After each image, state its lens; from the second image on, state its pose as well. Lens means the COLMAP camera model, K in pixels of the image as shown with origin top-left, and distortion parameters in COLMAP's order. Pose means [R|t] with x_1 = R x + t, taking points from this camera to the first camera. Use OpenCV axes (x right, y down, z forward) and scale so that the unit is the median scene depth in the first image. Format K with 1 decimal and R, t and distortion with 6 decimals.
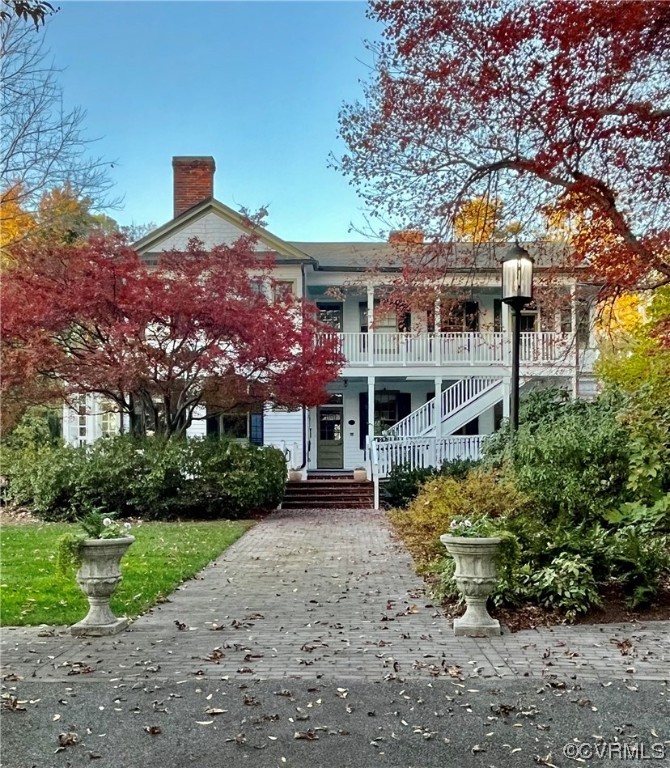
lens RADIAL K [[627.5, 0, 334.9], [0, 627.5, 383.9], [0, 0, 1]] dist [-0.000773, -0.000005]
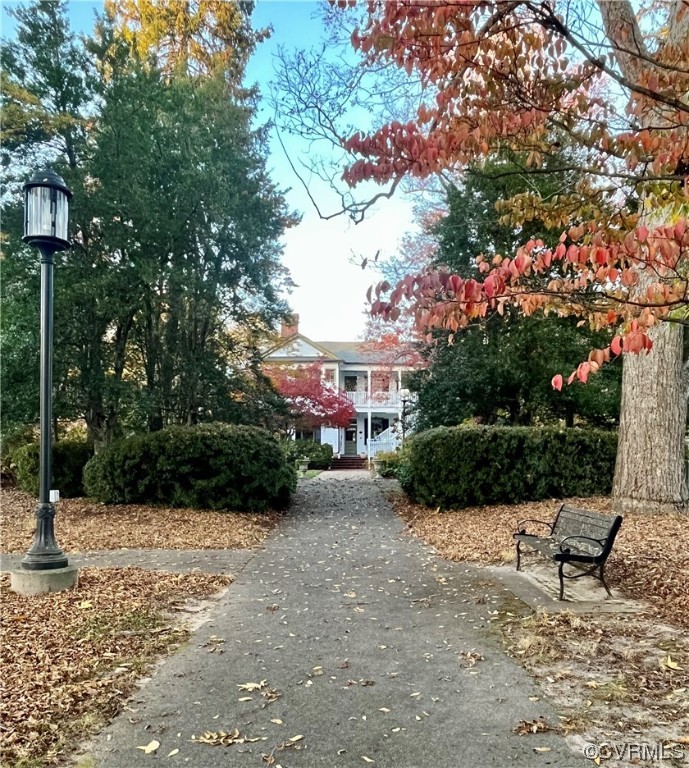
lens RADIAL K [[637.3, 0, 344.5], [0, 637.3, 384.4], [0, 0, 1]] dist [-0.000101, -0.000003]
pose [[0.999786, 0.001126, -0.020672, 0.017314], [-0.001058, 0.999994, 0.003316, -0.116418], [0.020676, -0.003294, 0.999781, -1.239580]]
